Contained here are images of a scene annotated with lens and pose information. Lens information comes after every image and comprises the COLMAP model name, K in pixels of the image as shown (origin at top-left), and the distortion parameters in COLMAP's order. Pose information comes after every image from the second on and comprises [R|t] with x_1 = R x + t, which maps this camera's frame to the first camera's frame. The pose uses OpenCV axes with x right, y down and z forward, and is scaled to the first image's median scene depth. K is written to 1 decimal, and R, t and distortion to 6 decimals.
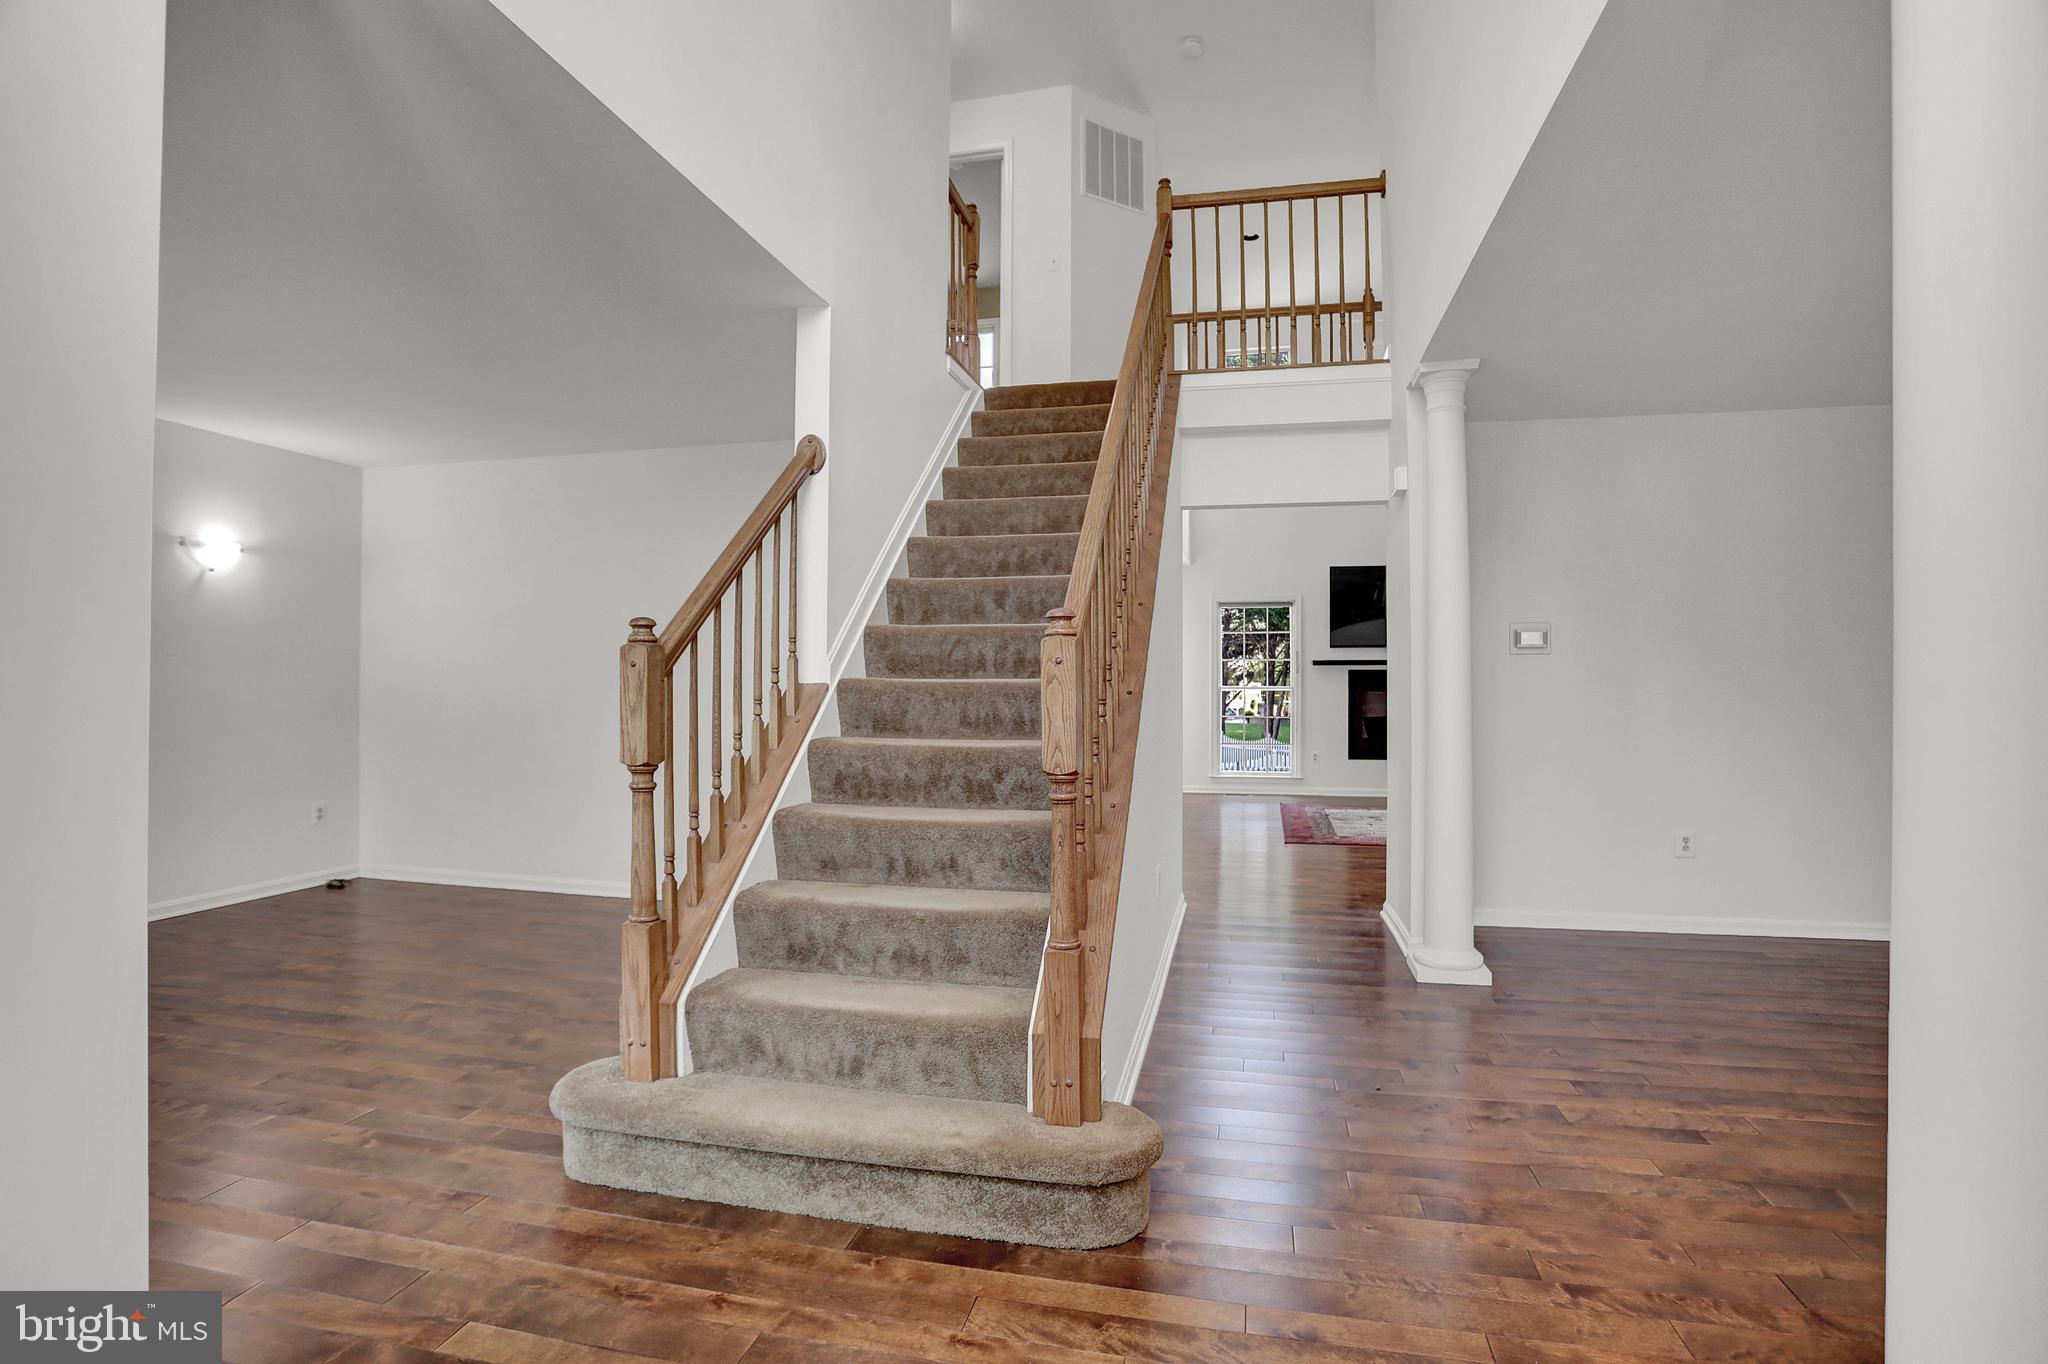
lens RADIAL K [[972.8, 0, 1013.6], [0, 972.8, 685.5], [0, 0, 1]] dist [-0.018381, 0.001448]
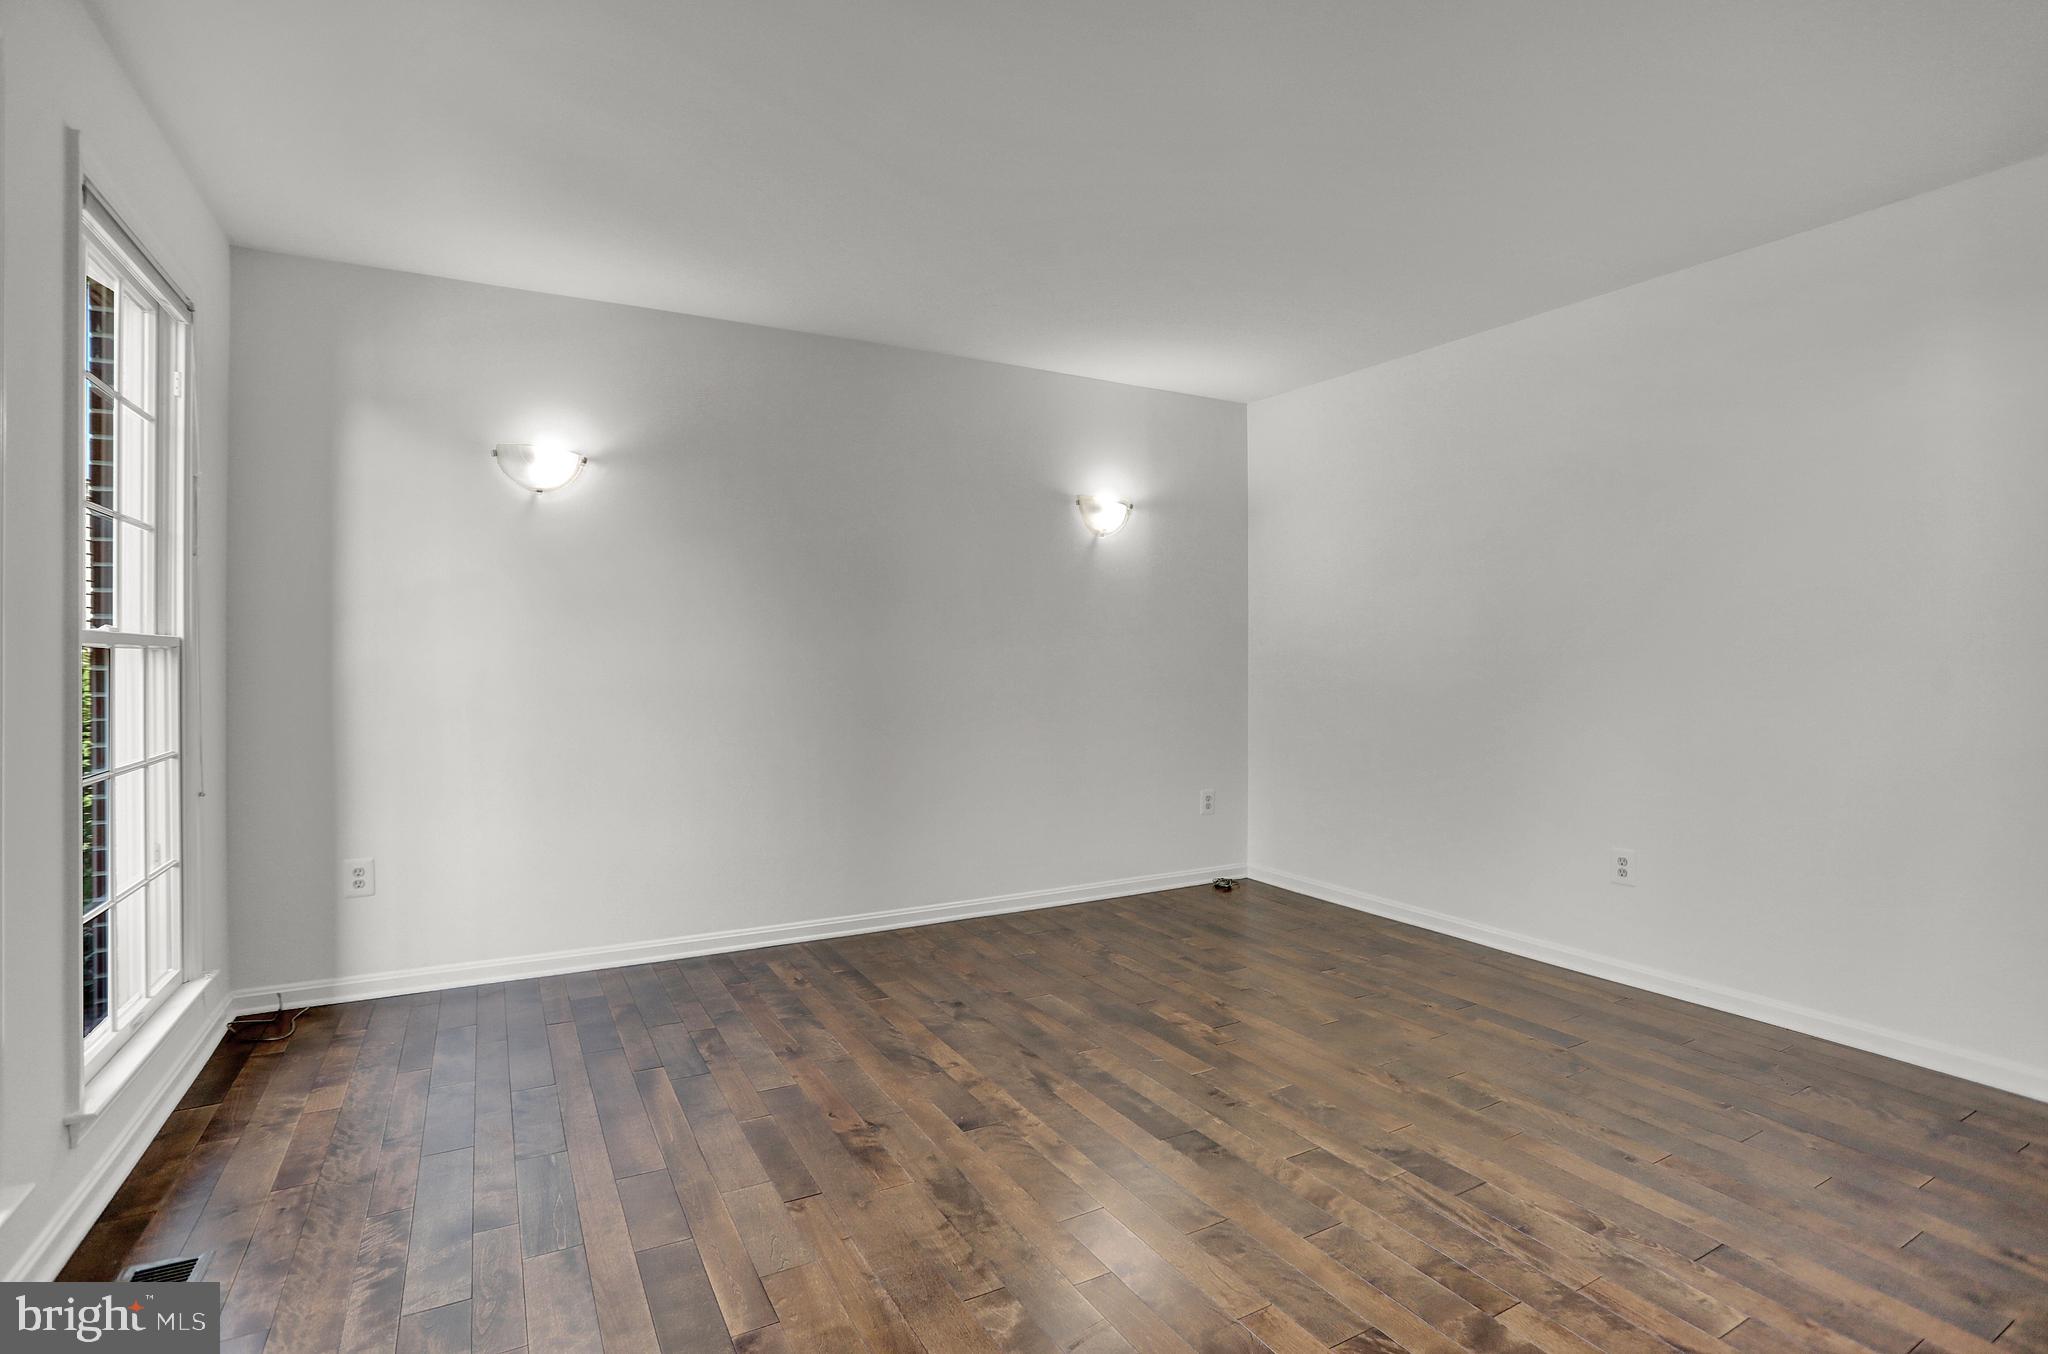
lens RADIAL K [[972.8, 0, 1016.1], [0, 972.8, 673.1], [0, 0, 1]] dist [-0.018381, 0.001448]
pose [[0.669493, 0.000836, -0.742818, -0.234547], [0.007886, 0.999935, 0.008232, 0.006586], [0.742777, -0.011369, 0.669443, 0.366901]]
